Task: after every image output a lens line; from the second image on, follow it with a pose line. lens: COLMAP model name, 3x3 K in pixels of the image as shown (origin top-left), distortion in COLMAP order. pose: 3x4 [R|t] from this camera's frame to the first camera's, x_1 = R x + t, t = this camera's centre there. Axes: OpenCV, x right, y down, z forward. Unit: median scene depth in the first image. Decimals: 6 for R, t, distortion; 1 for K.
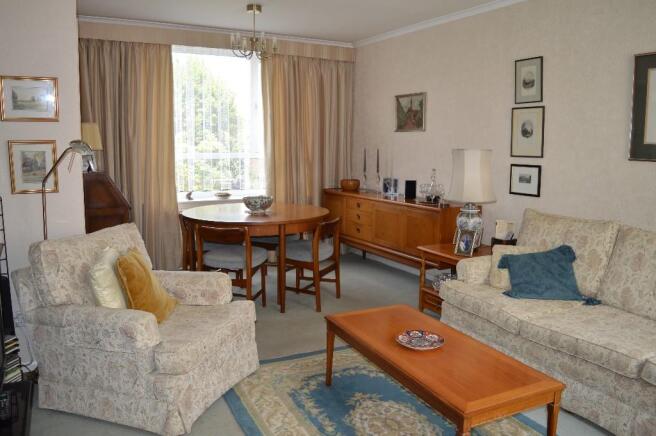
lens RADIAL K [[513.0, 0, 327.2], [0, 513.0, 235.2], [0, 0, 1]] dist [-0.091435, -0.002615]
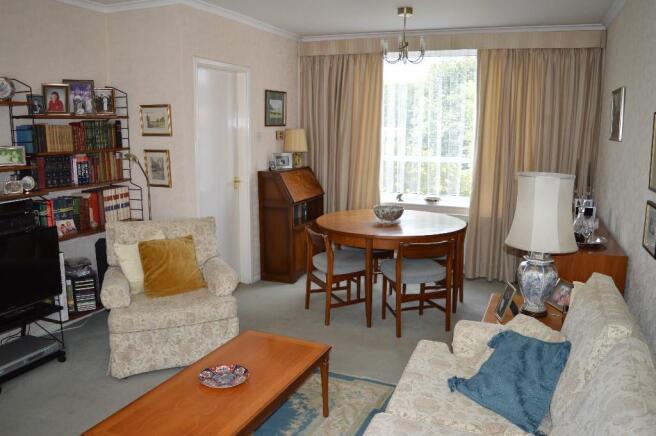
lens RADIAL K [[513.0, 0, 327.2], [0, 513.0, 235.2], [0, 0, 1]] dist [-0.091435, -0.002615]
pose [[0.645942, 0.153928, -0.747707, 0.538232], [-0.135712, 0.987013, 0.085952, -0.090881], [0.751227, 0.045952, 0.658443, 0.273619]]
